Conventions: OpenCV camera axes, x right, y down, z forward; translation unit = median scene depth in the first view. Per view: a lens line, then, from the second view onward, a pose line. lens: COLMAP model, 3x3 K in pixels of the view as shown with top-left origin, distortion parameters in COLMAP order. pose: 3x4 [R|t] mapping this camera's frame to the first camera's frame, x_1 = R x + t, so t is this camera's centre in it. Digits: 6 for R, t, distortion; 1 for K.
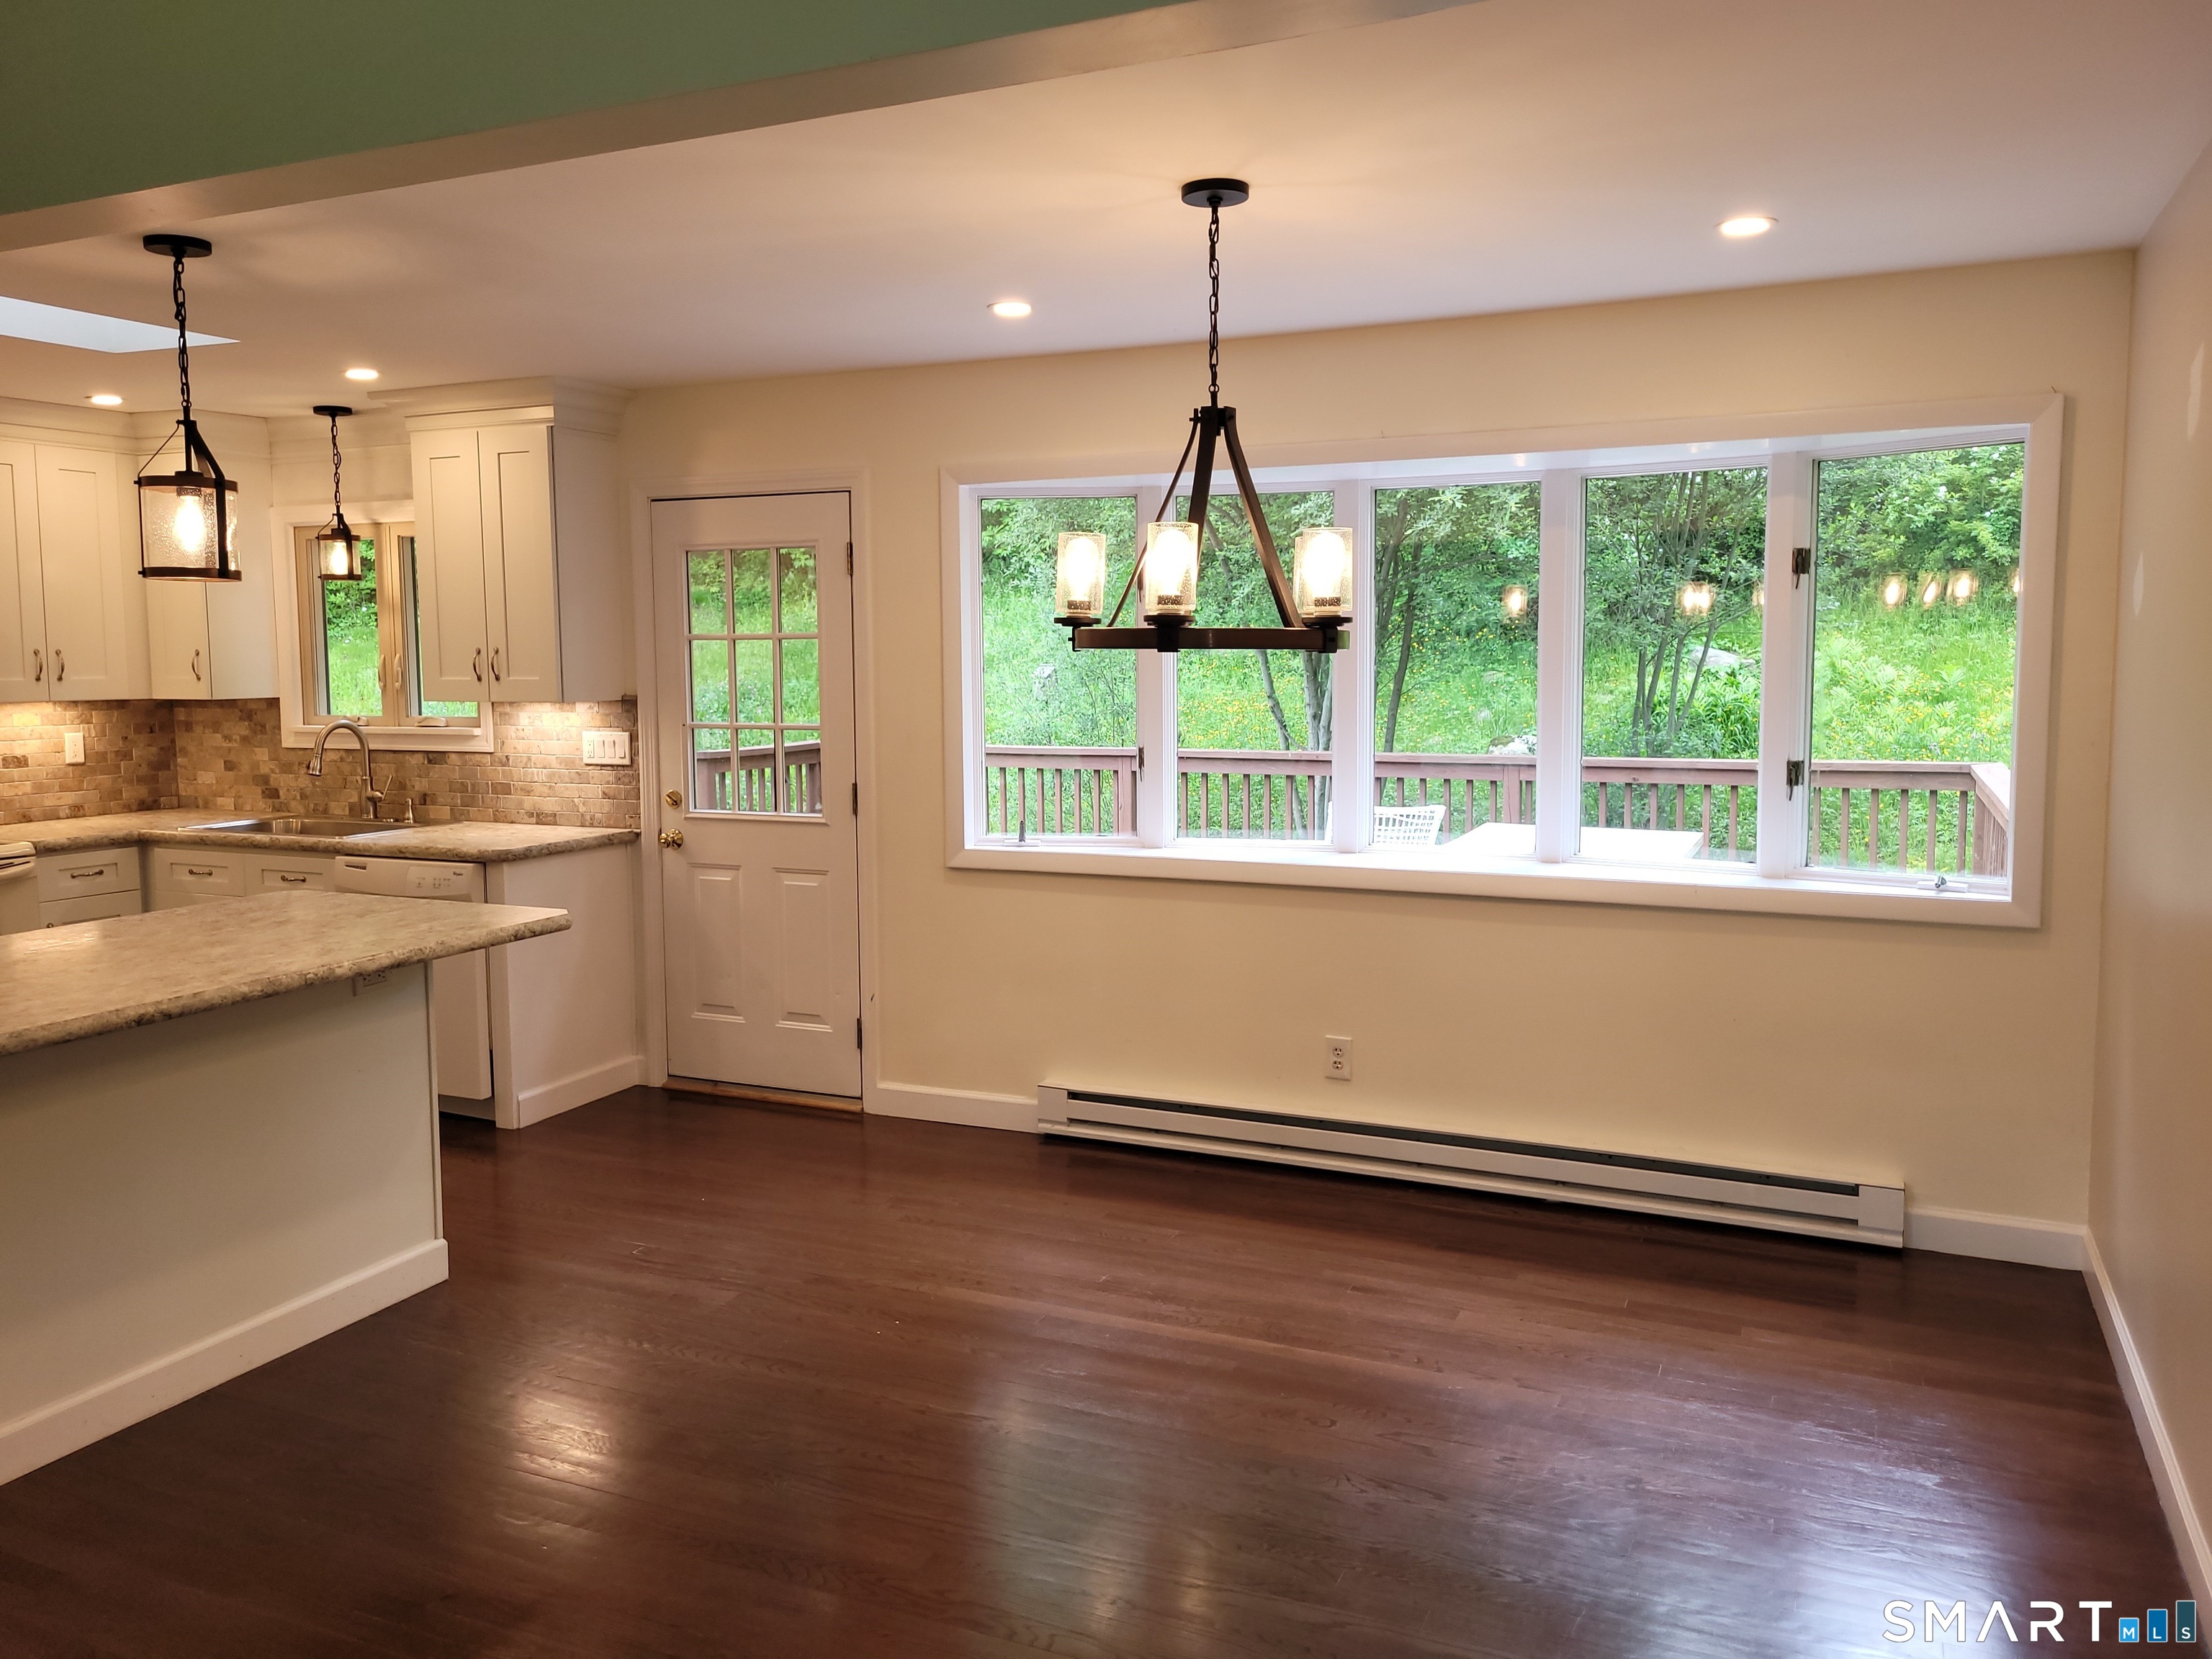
lens RADIAL K [[1652.9, 0, 1087.1], [0, 1652.9, 780.7], [0, 0, 1]] dist [0.033580, -0.012801]
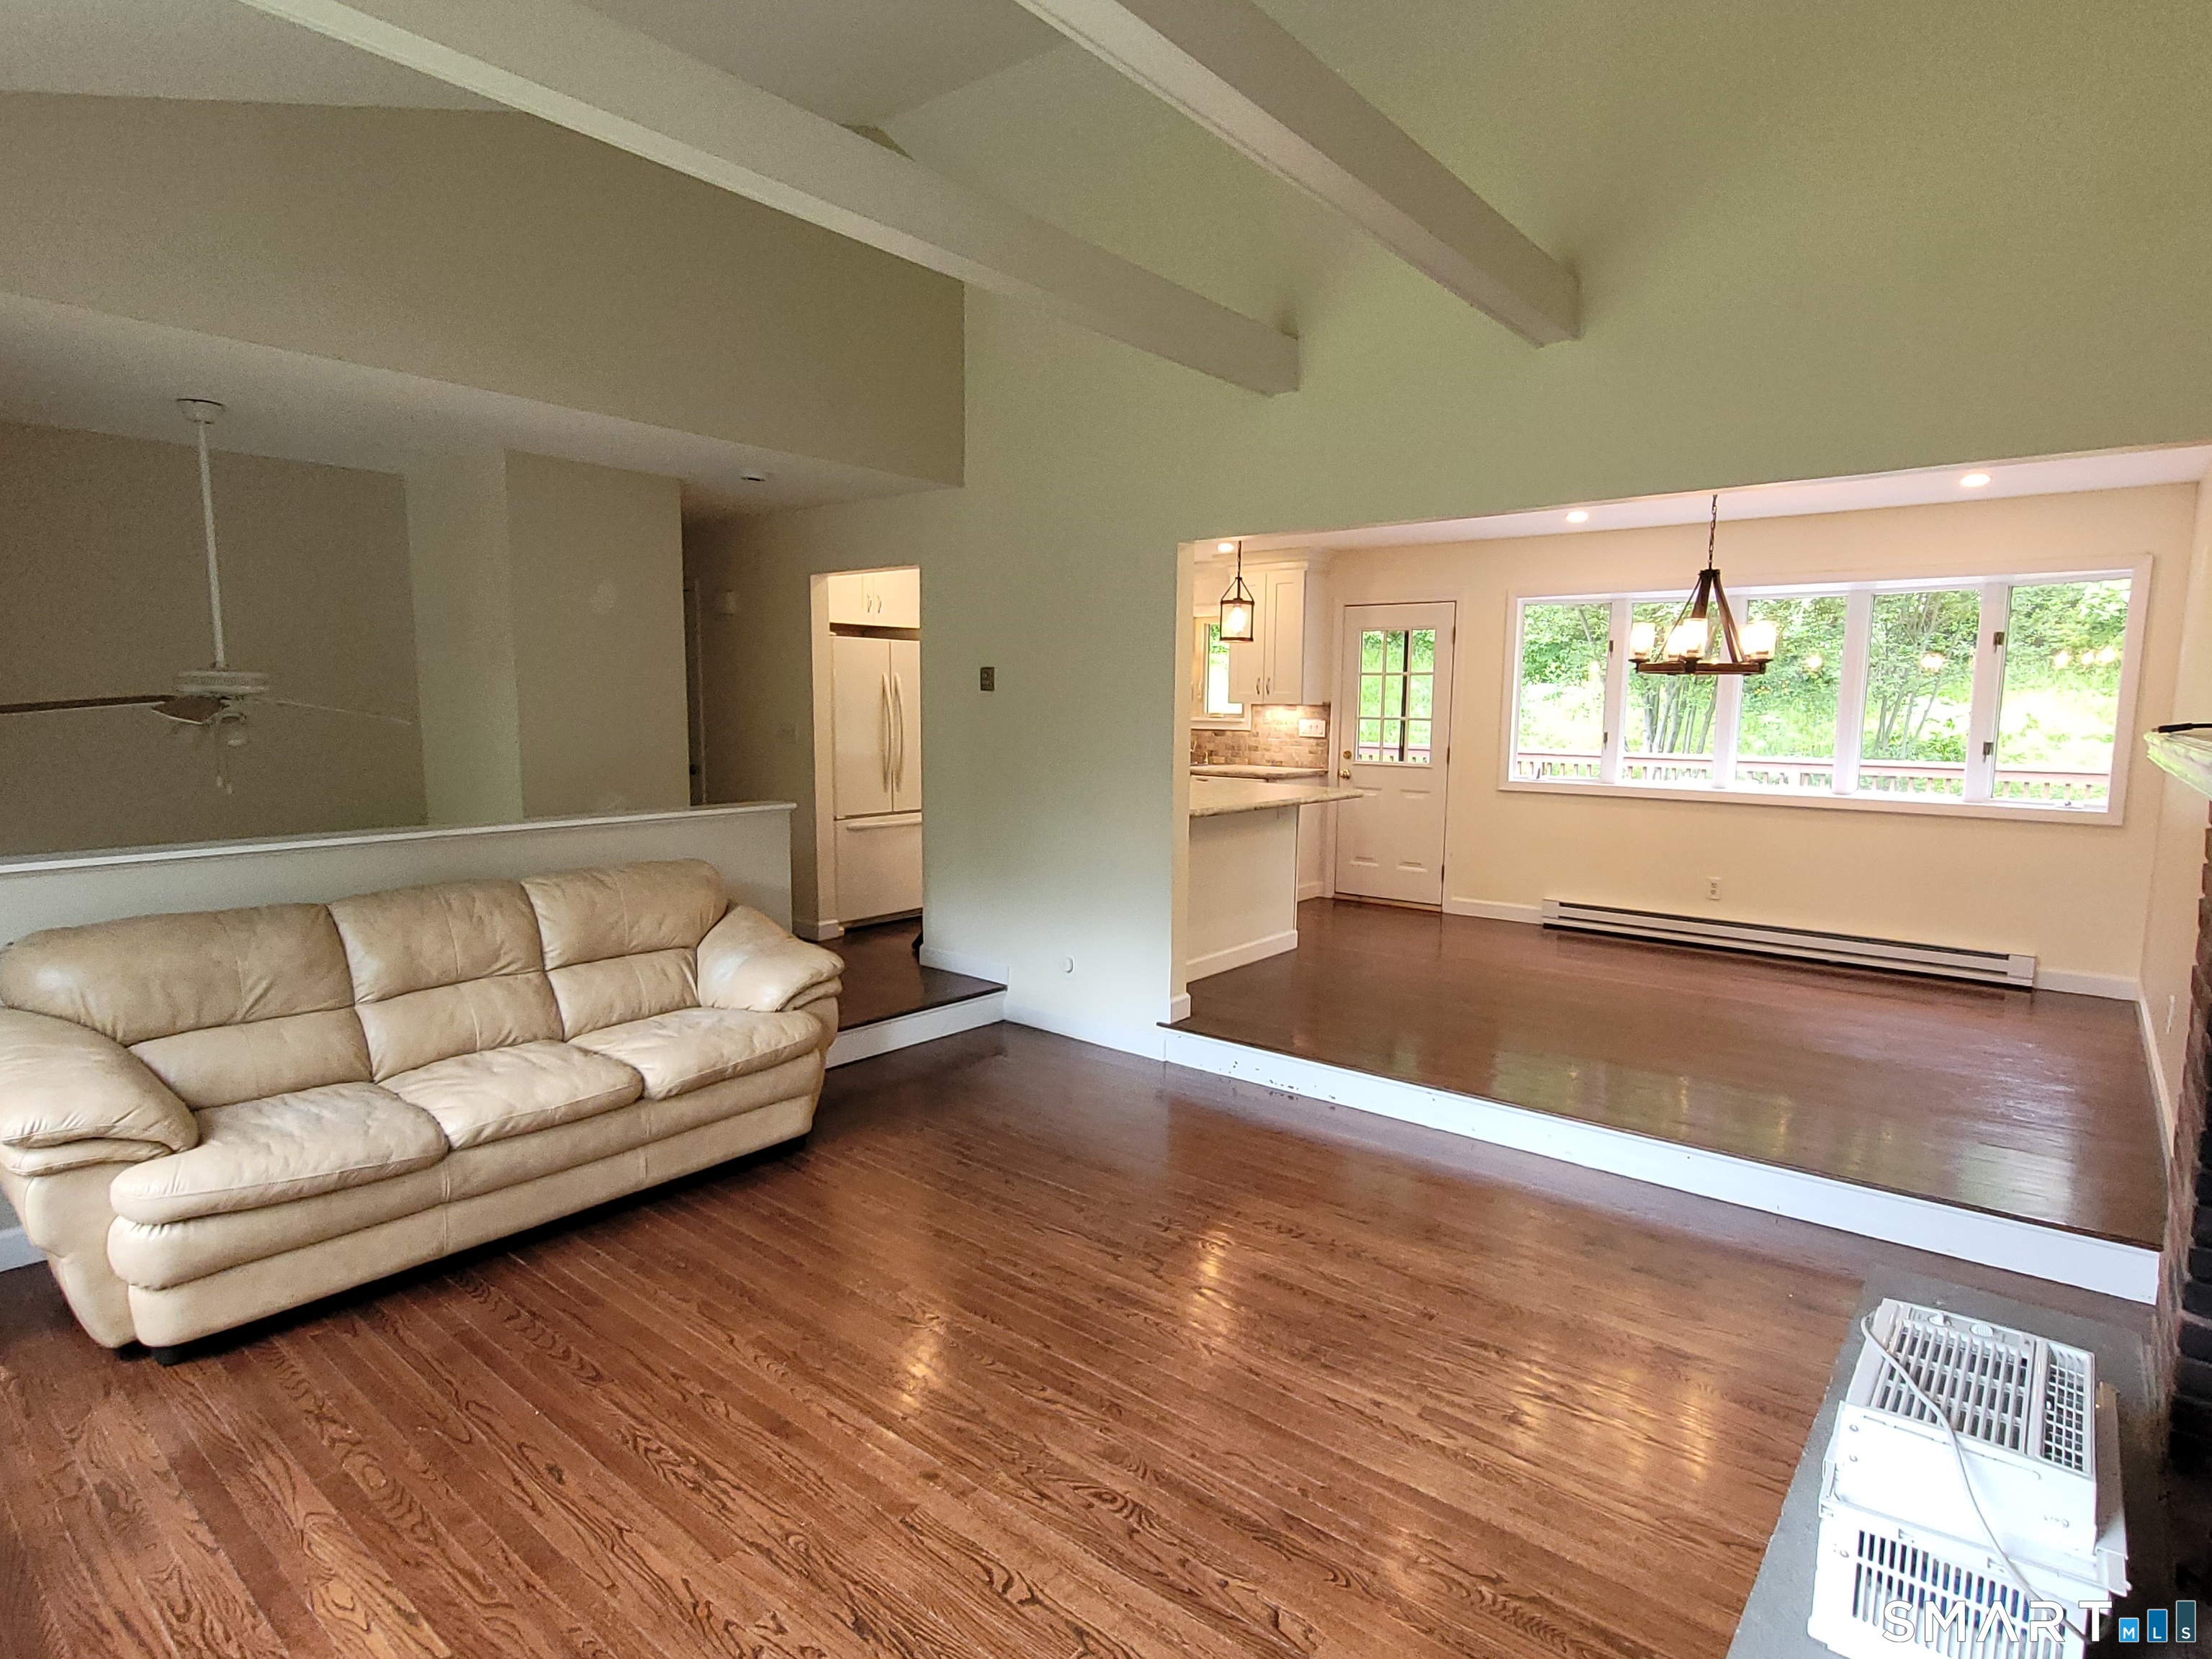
lens RADIAL K [[1161.6, 0, 1107.9], [0, 1161.6, 831.7], [0, 0, 1]] dist [-0.000778, -0.001401]
pose [[0.967438, 0.047577, -0.248596, -0.195092], [-0.039556, 0.998526, 0.037164, 0.071080], [0.249998, -0.026120, 0.967894, -0.493332]]
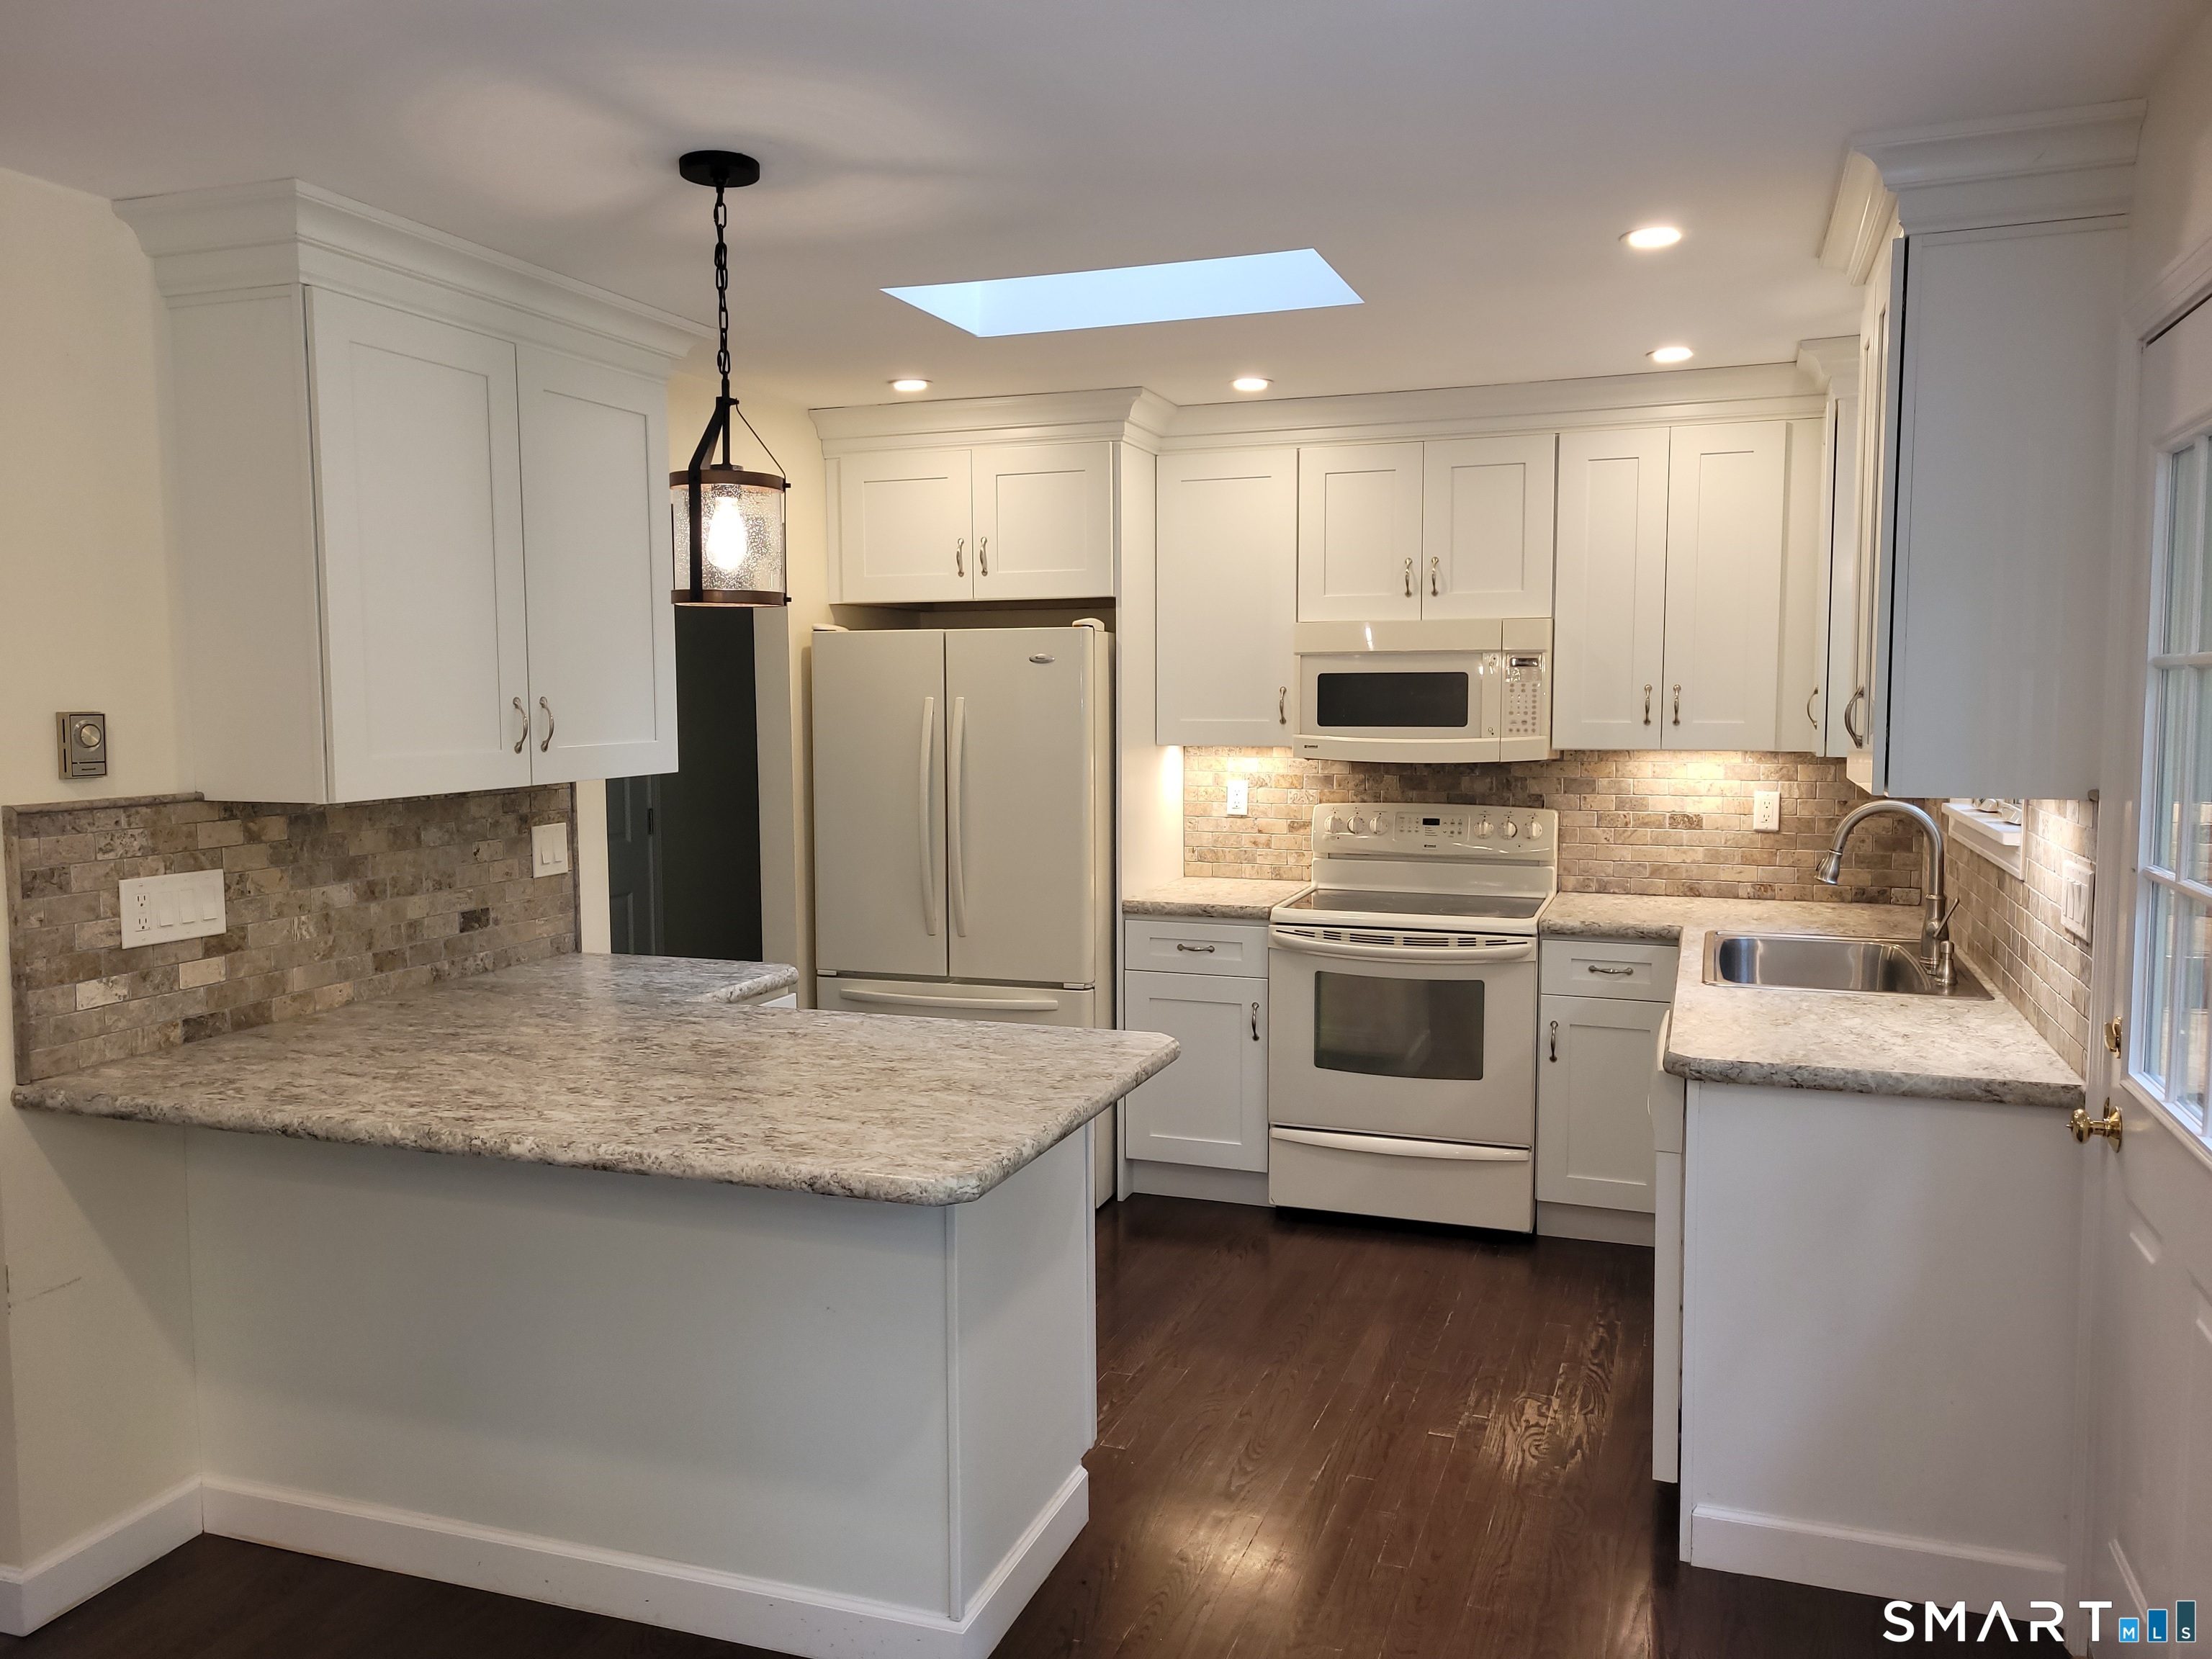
lens RADIAL K [[1652.9, 0, 1092.9], [0, 1652.9, 828.7], [0, 0, 1]] dist [0.033580, -0.012801]
pose [[0.084232, 0.091612, -0.992226, 0.135723], [-0.076823, 0.993398, 0.085198, -0.052171], [0.993480, 0.069049, 0.090714, 0.604782]]
